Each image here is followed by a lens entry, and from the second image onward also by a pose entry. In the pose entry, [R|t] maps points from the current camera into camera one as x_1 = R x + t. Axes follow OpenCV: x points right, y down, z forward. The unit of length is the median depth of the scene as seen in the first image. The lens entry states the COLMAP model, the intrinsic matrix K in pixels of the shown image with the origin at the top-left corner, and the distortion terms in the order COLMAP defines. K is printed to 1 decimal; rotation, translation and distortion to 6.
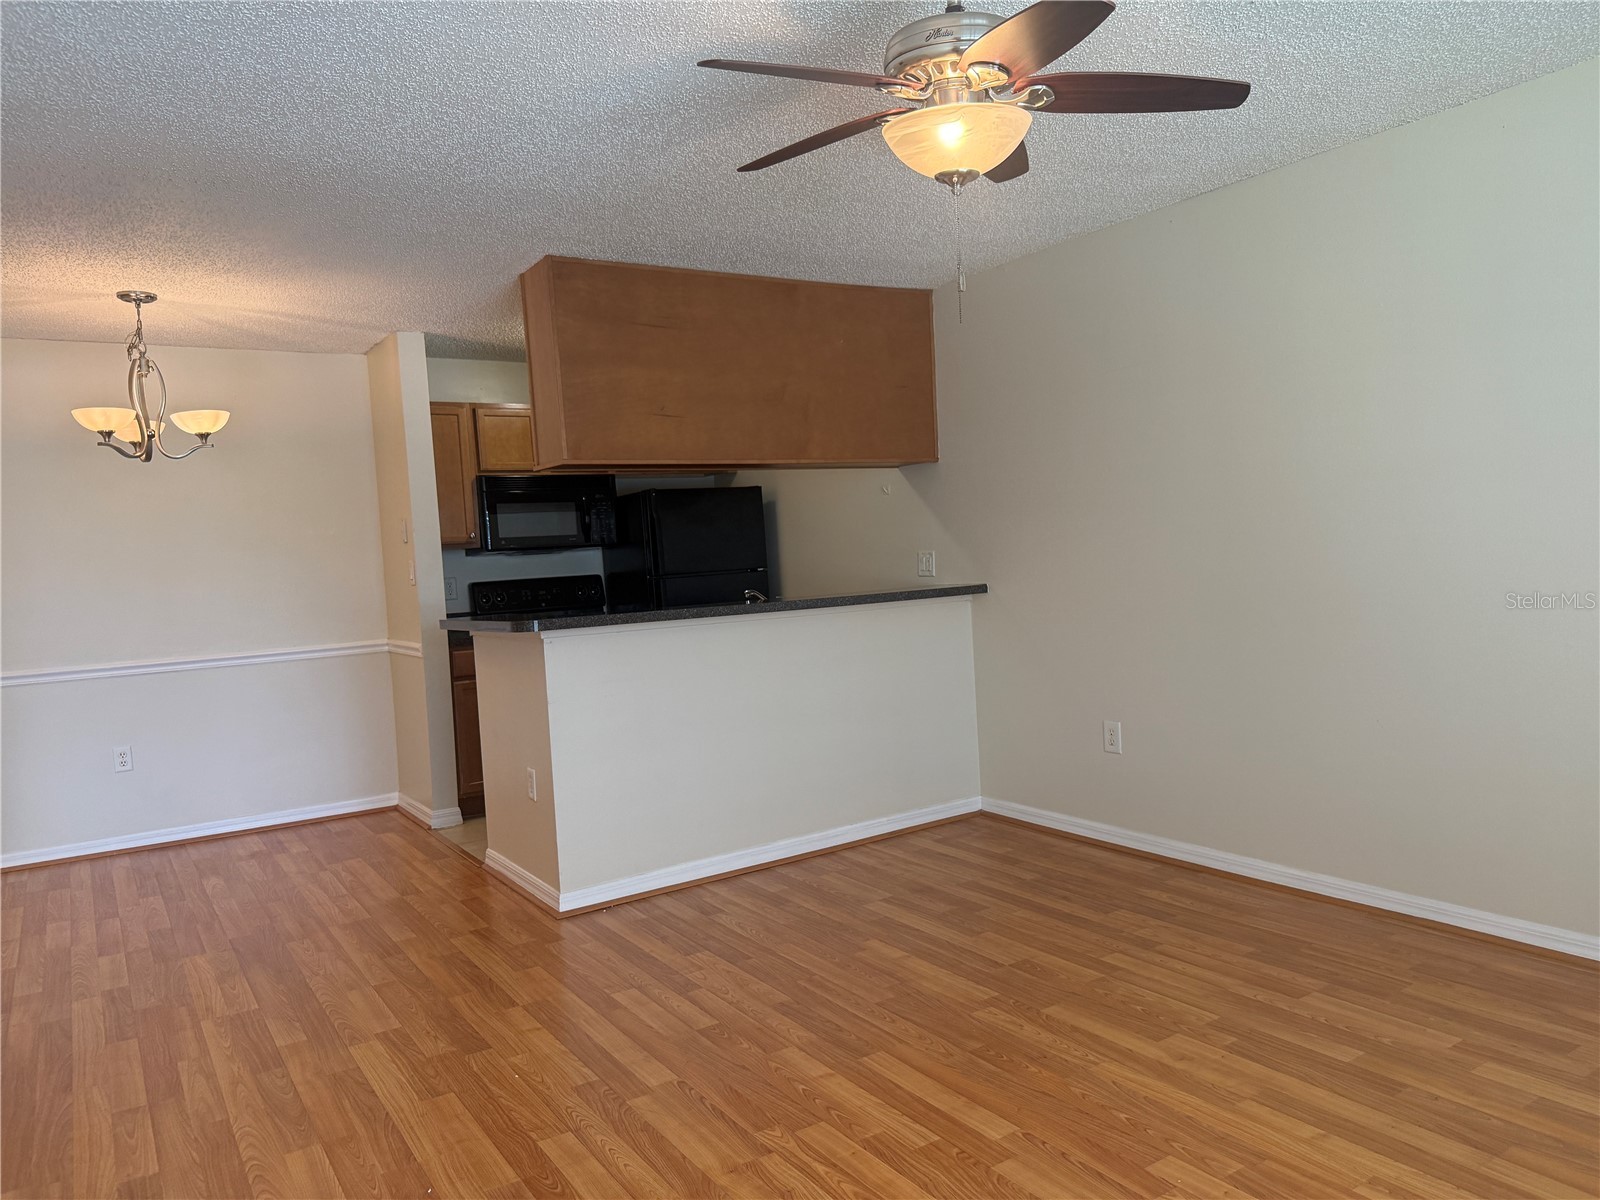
lens RADIAL K [[1139.9, 0, 808.2], [0, 1139.9, 595.1], [0, 0, 1]] dist [0.054530, -0.062253]
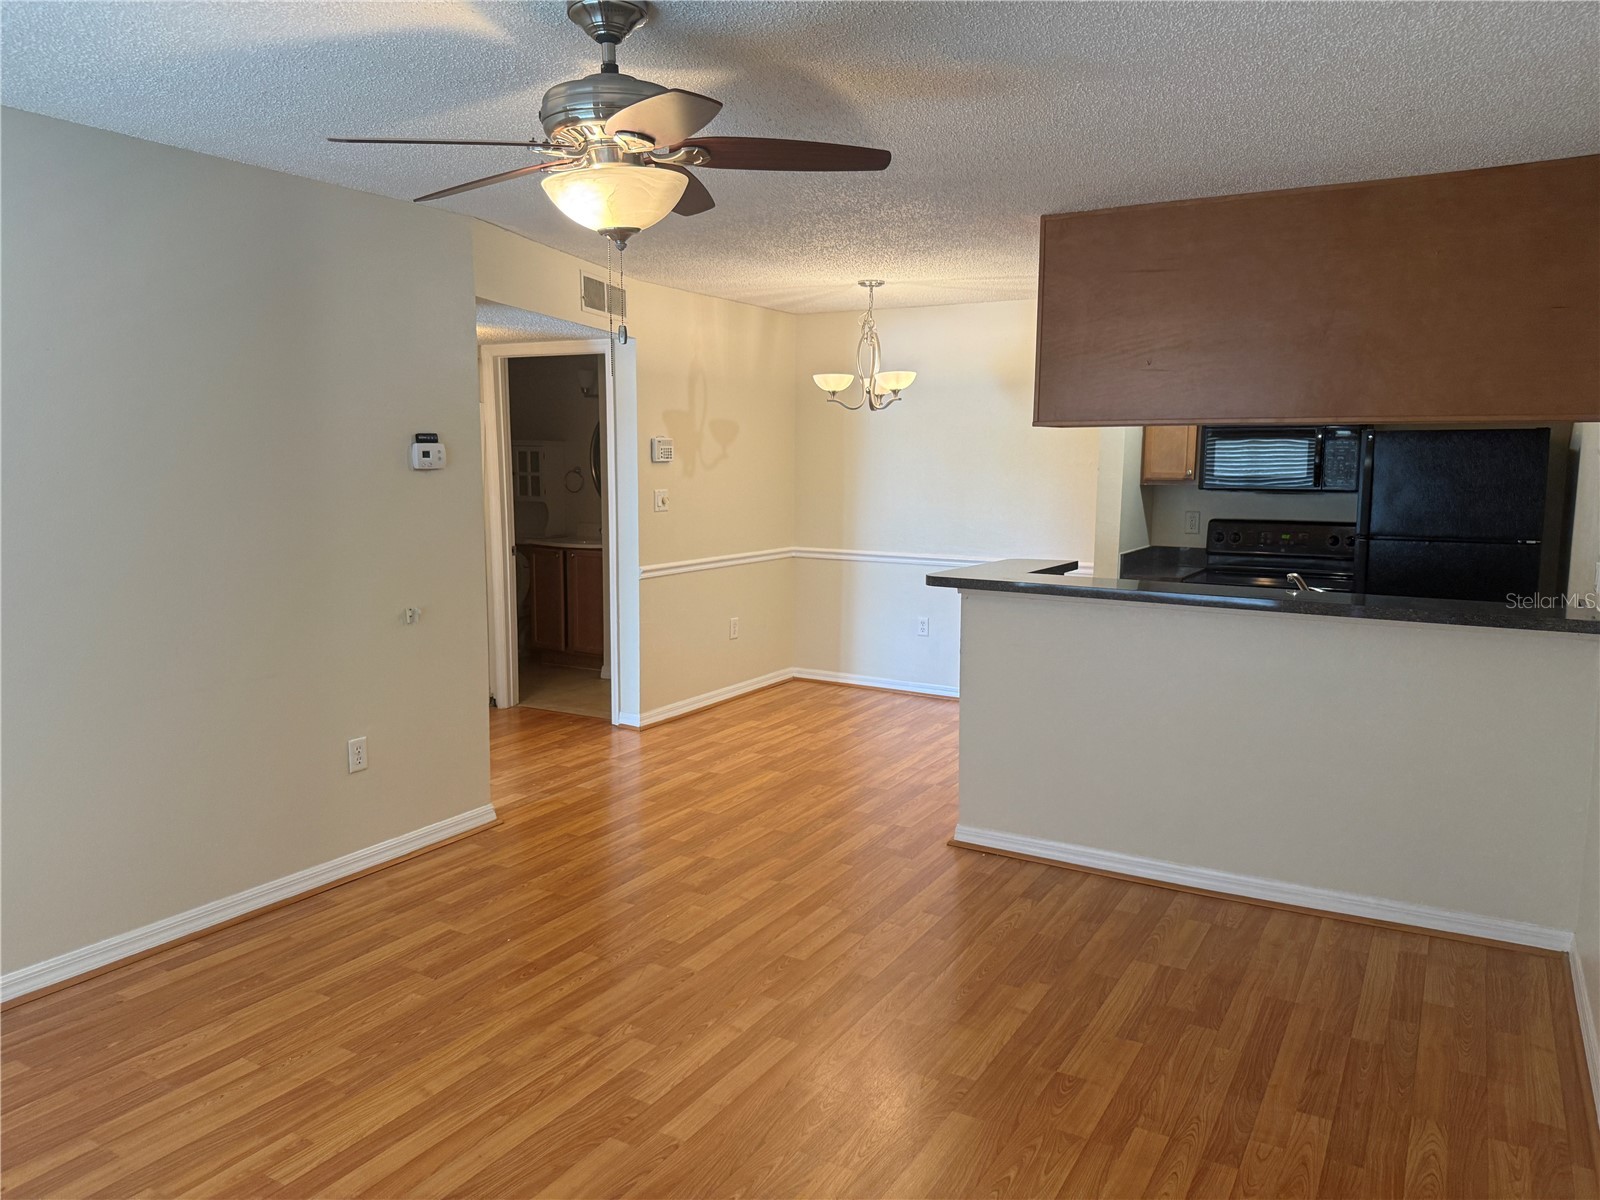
lens RADIAL K [[1132.8, 0, 806.4], [0, 1132.8, 596.5], [0, 0, 1]] dist [0.131675, -0.227204]
pose [[0.444938, 0.174810, -0.878334, 0.774347], [-0.065982, 0.984498, 0.162514, -0.150047], [0.893127, -0.014354, 0.449575, 0.452726]]
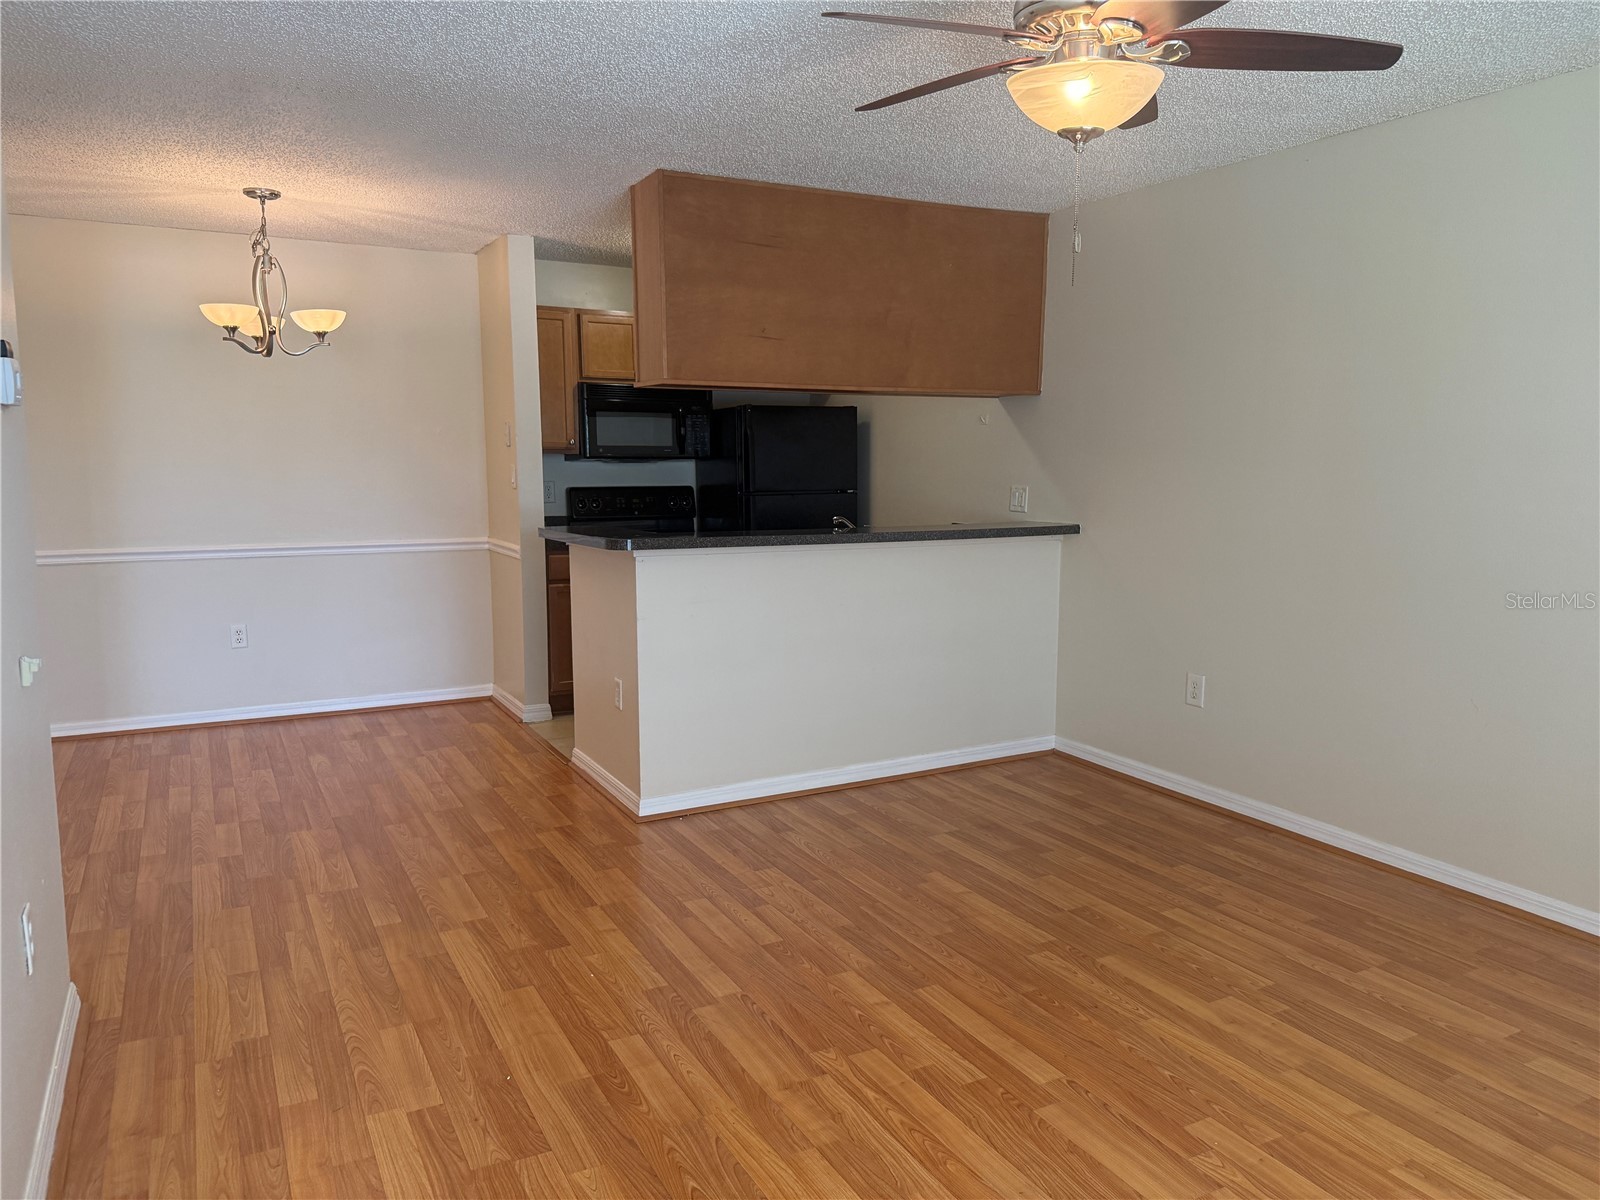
lens RADIAL K [[1132.8, 0, 806.4], [0, 1132.8, 596.5], [0, 0, 1]] dist [0.131675, -0.227204]
pose [[0.994825, 0.069572, -0.074042, -0.000942], [-0.063051, 0.994208, 0.087036, -0.029886], [0.079668, -0.081917, 0.993450, -0.011449]]
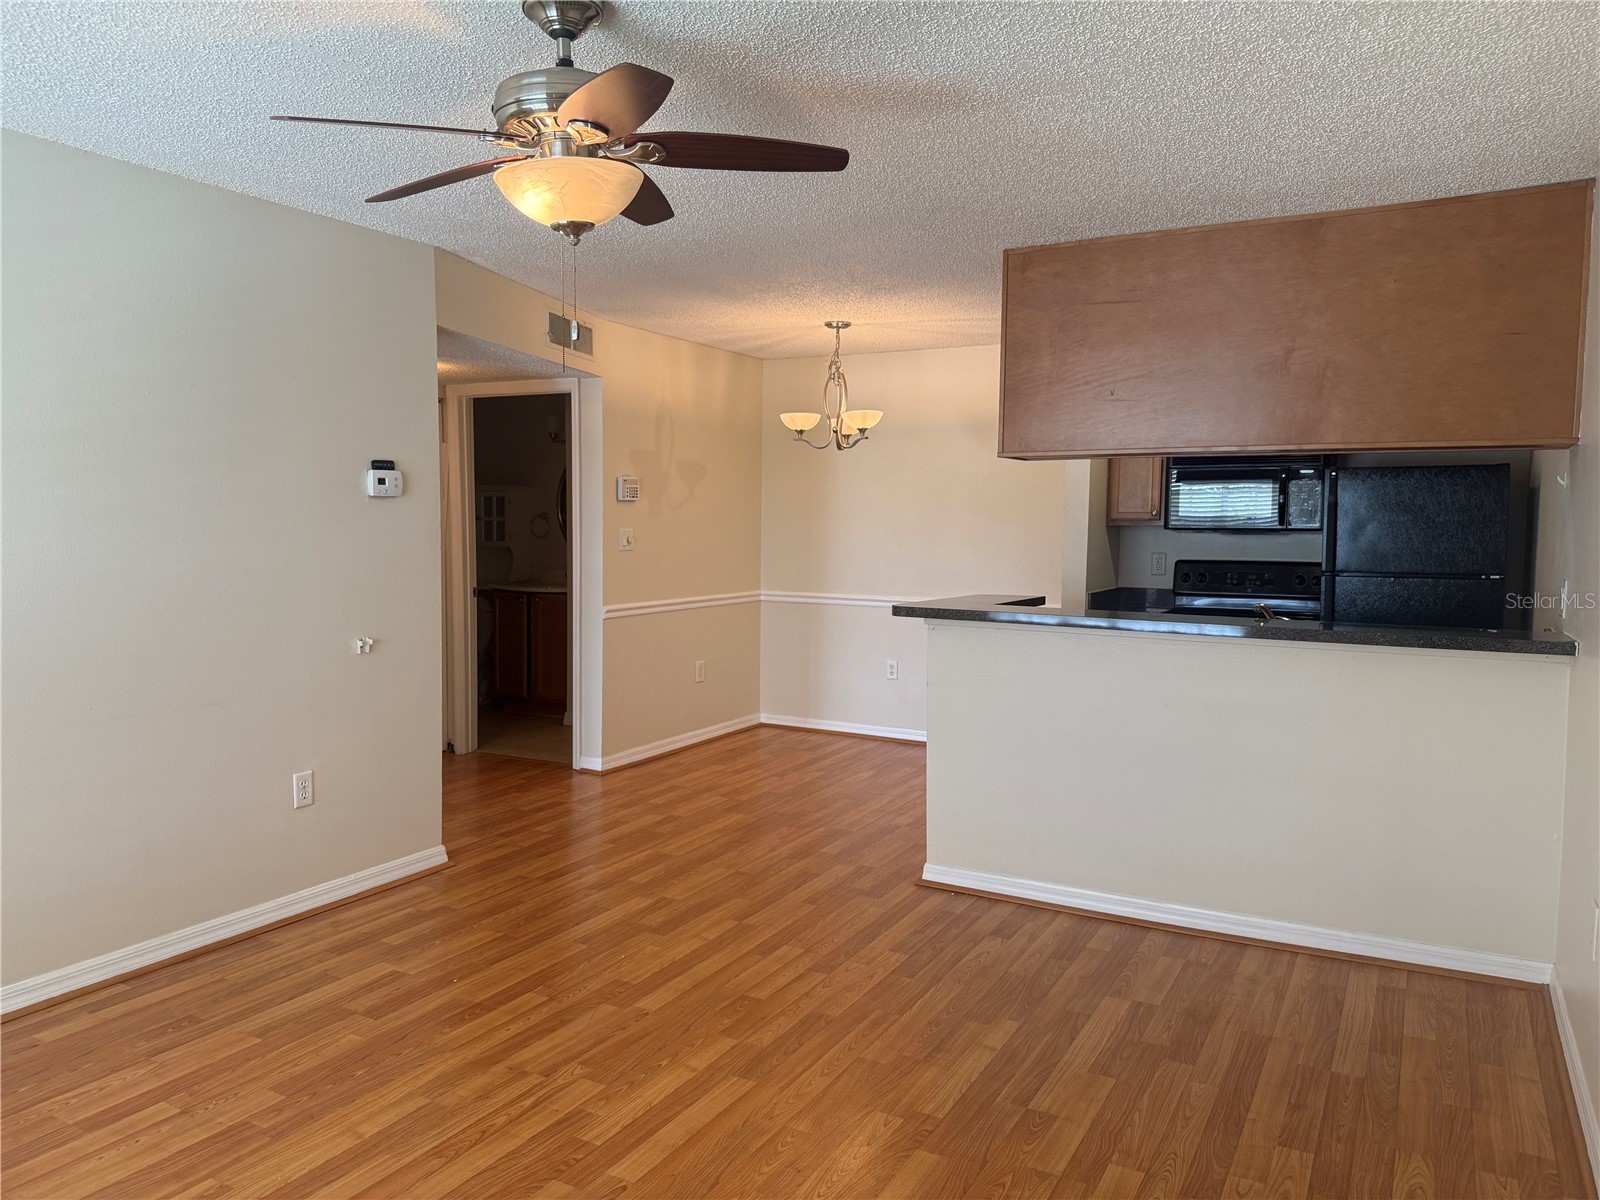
lens RADIAL K [[1132.8, 0, 806.4], [0, 1132.8, 596.5], [0, 0, 1]] dist [0.131675, -0.227204]
pose [[0.465843, 0.124967, -0.875999, 0.764814], [-0.070097, 0.992078, 0.104250, -0.109902], [0.882087, 0.012840, 0.470912, 0.470972]]
